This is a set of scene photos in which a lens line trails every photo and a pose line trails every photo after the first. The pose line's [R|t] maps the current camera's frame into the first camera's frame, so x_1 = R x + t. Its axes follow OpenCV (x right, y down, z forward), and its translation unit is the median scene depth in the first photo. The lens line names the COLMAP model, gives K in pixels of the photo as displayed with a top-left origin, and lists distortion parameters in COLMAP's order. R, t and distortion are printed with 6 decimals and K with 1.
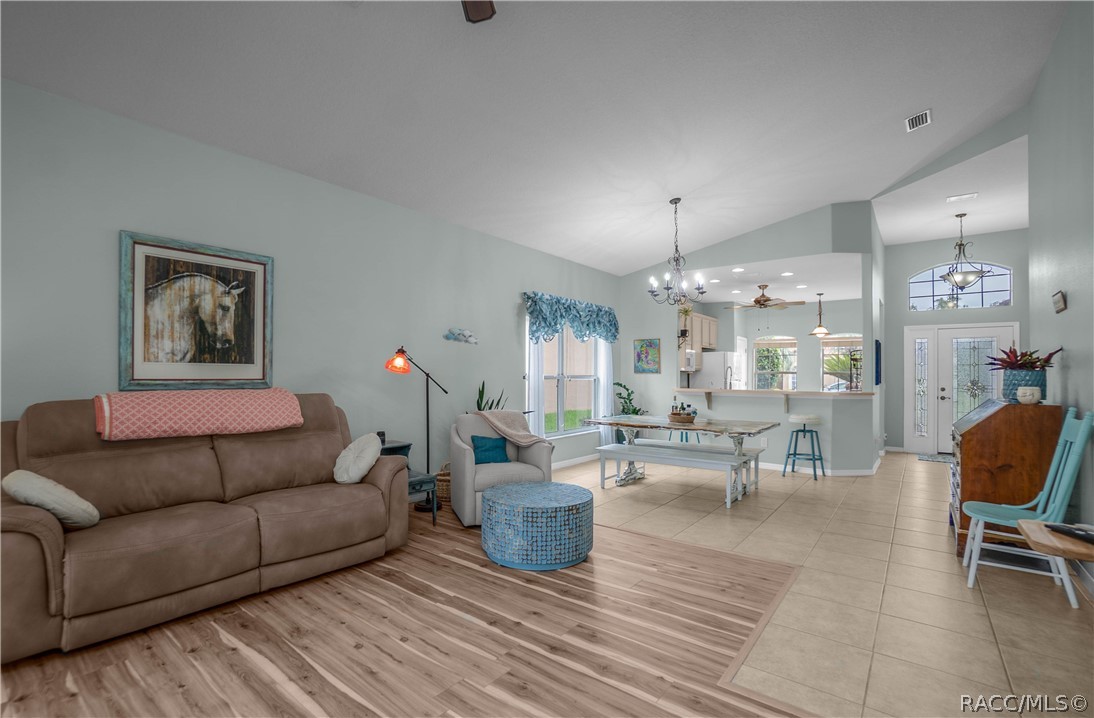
lens RADIAL K [[485.7, 0, 546.4], [0, 485.7, 366.3], [0, 0, 1]] dist [-0.025871, -0.000144]
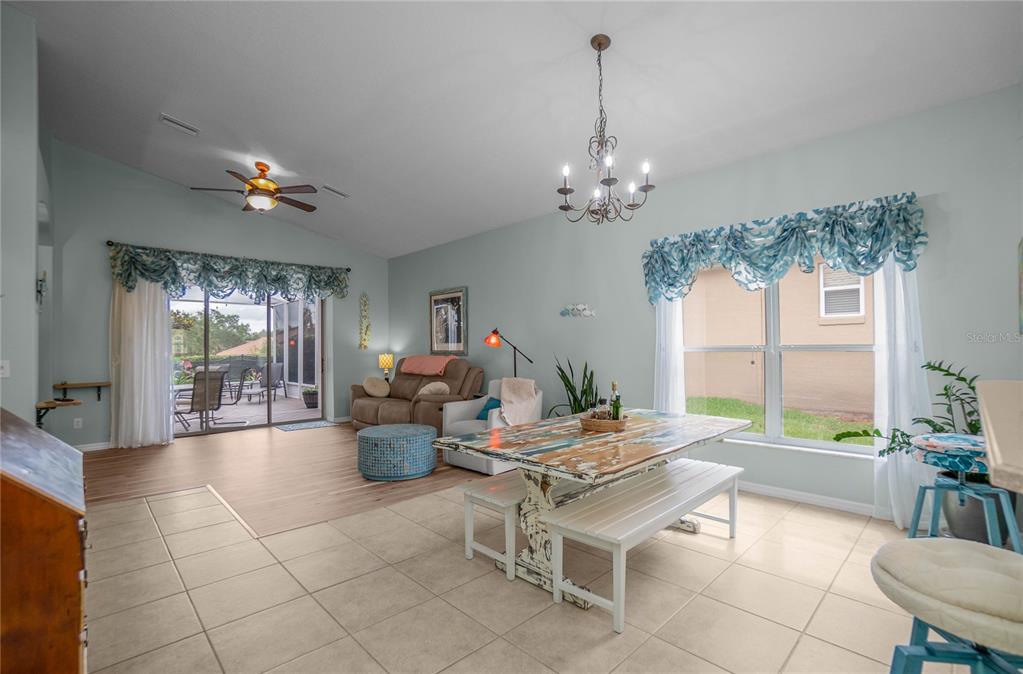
lens RADIAL K [[454.1, 0, 509.2], [0, 454.1, 340.7], [0, 0, 1]] dist [-0.025871, -0.000144]
pose [[-0.130879, -0.016975, -0.991253, 0.834897], [0.024293, 0.999498, -0.020323, 0.019865], [0.991101, -0.026741, -0.130401, 0.993770]]
